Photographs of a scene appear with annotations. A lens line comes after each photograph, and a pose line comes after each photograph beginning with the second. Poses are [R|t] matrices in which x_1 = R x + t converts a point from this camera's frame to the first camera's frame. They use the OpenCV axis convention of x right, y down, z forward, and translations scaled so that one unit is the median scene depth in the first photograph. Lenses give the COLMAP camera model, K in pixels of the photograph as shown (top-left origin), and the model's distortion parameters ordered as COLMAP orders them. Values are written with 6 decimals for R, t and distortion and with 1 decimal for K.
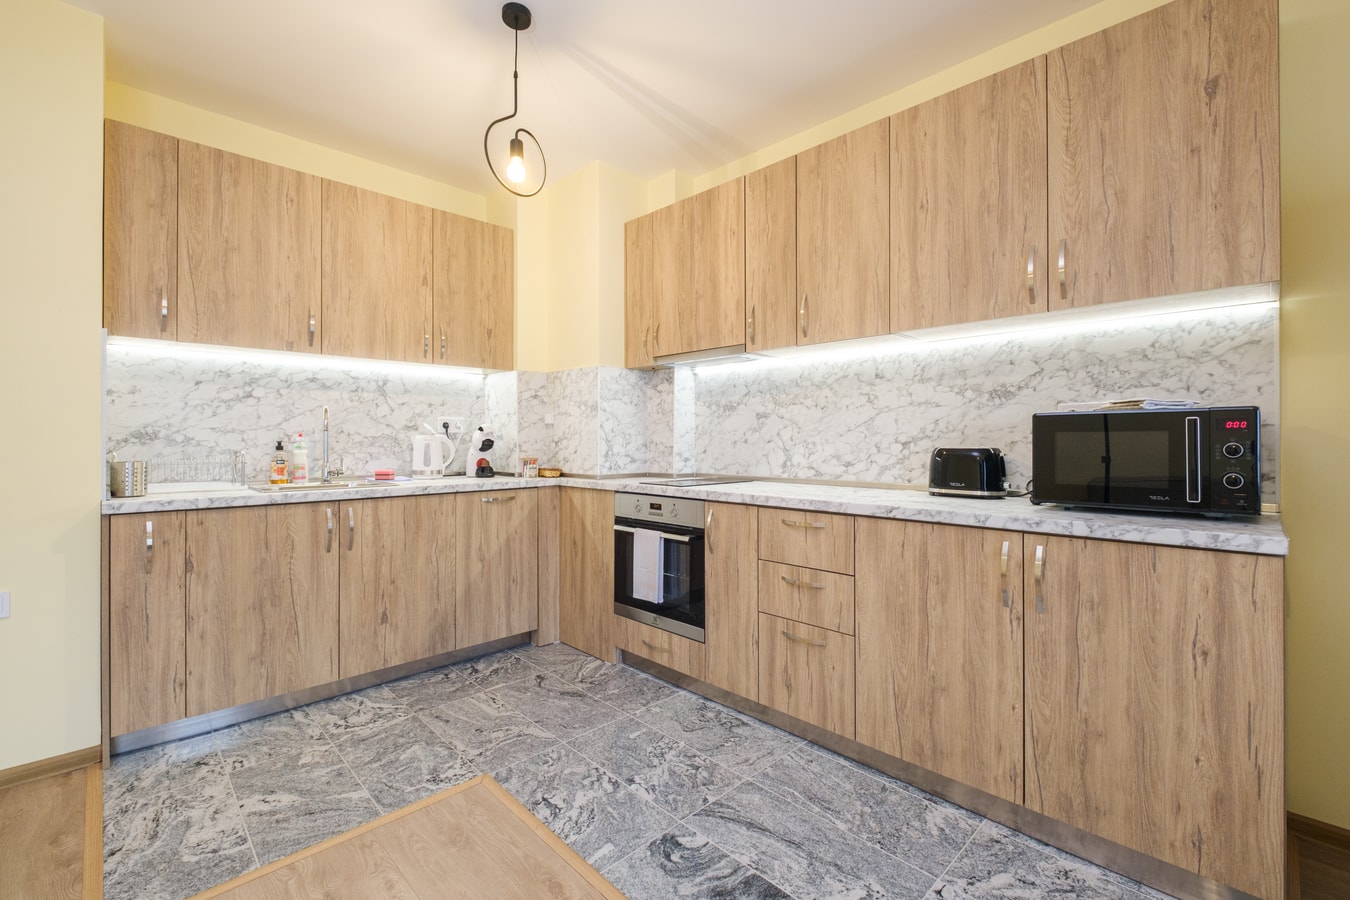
lens RADIAL K [[580.8, 0, 669.9], [0, 580.8, 439.7], [0, 0, 1]] dist [0.008913, -0.011078]
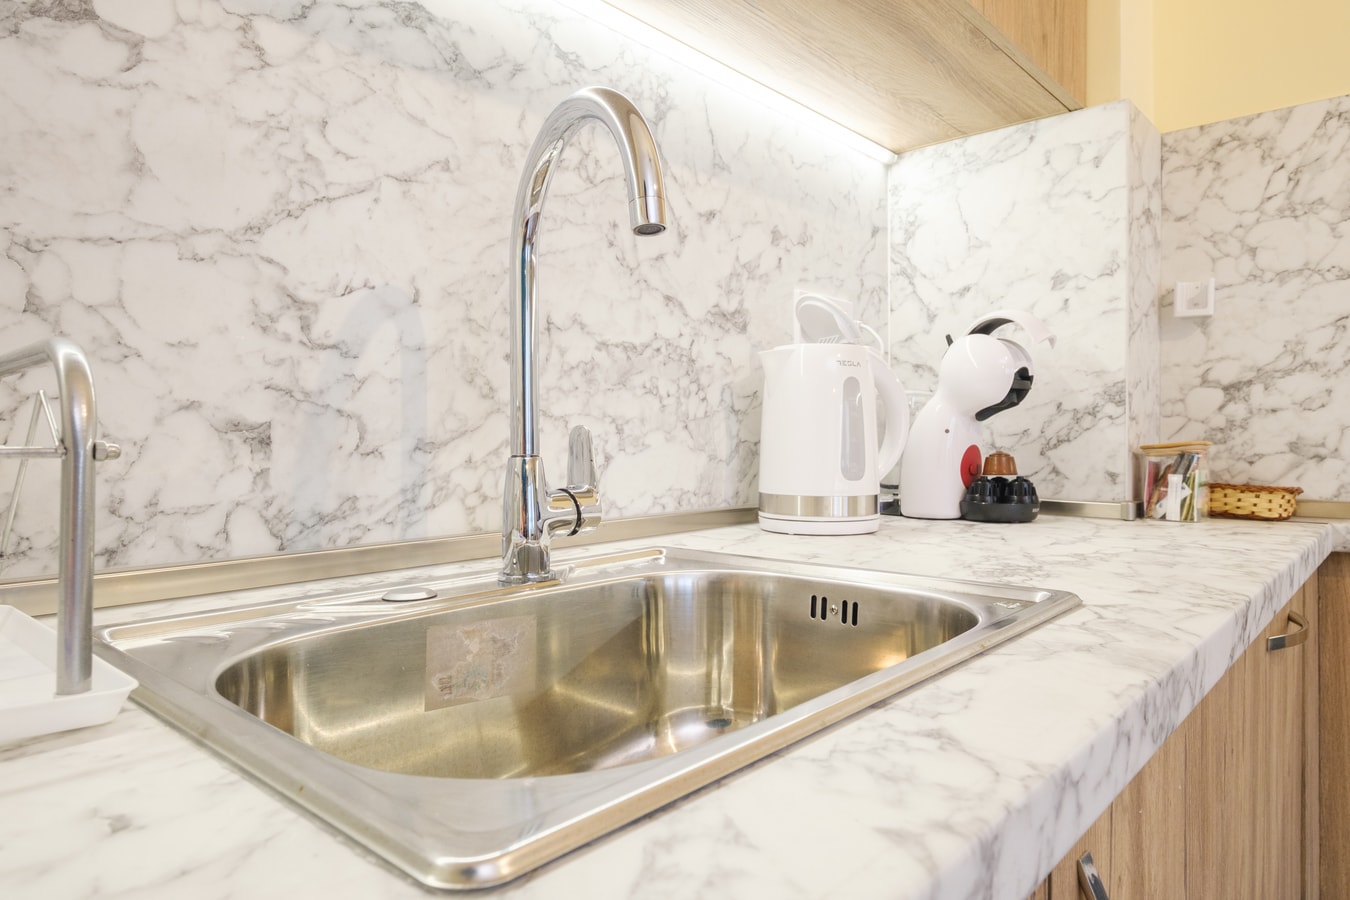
lens RADIAL K [[845.7, 0, 675.0], [0, 845.7, 450.0], [0, 0, 1]] dist [0.000754, 0.000418]
pose [[0.997877, -0.002198, 0.065088, -0.619092], [0.001335, 0.999911, 0.013290, 0.036599], [-0.065112, -0.013175, 0.997791, 0.818732]]
